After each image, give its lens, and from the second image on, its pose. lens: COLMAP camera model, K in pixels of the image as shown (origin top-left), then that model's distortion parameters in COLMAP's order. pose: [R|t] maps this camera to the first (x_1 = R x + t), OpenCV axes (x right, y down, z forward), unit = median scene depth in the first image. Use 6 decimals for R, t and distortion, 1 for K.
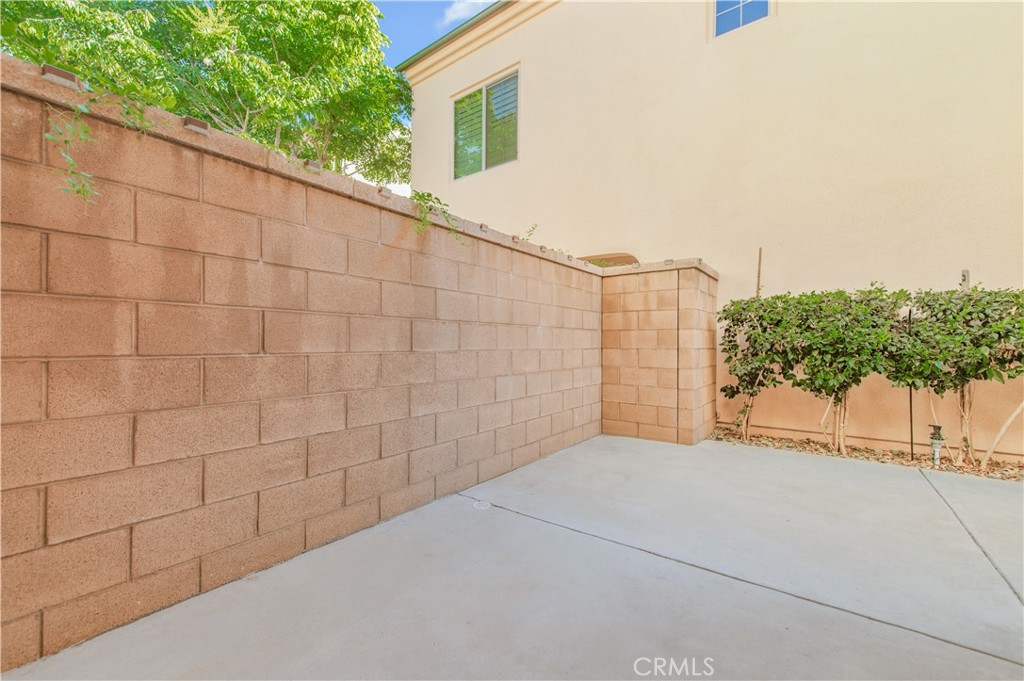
lens RADIAL K [[404.8, 0, 512.0], [0, 404.8, 340.5], [0, 0, 1]] dist [0.021259, -0.000484]
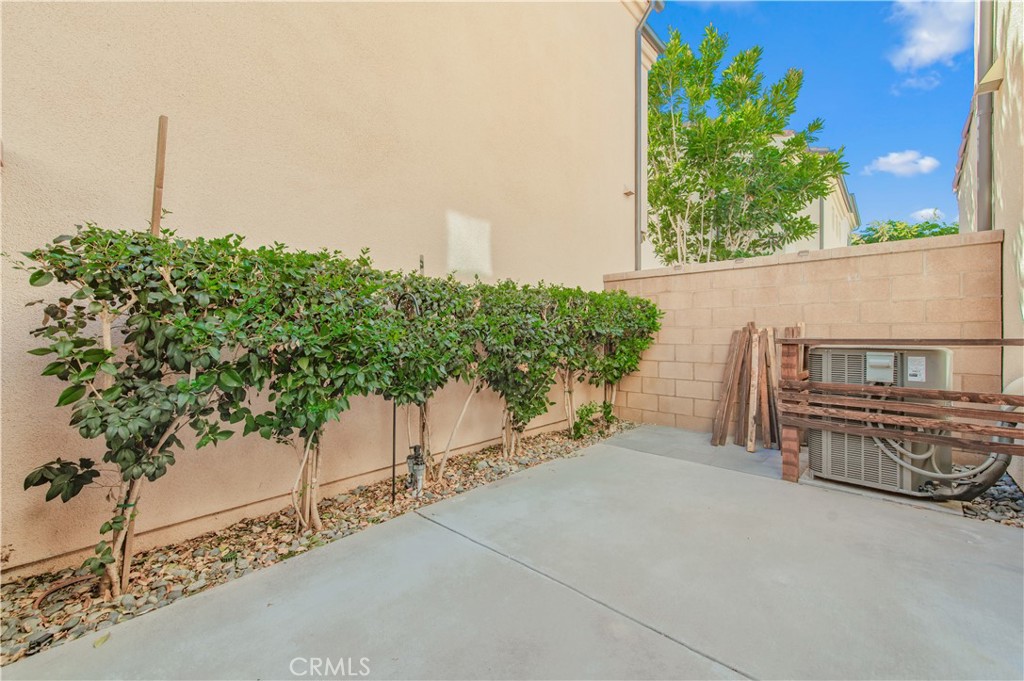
lens RADIAL K [[410.7, 0, 512.0], [0, 410.7, 340.5], [0, 0, 1]] dist [0.014265, -0.000270]
pose [[0.097666, -0.012452, 0.995141, 0.225118], [-0.000654, 0.999921, 0.012576, -0.004607], [-0.995219, -0.001879, 0.097650, 0.624332]]
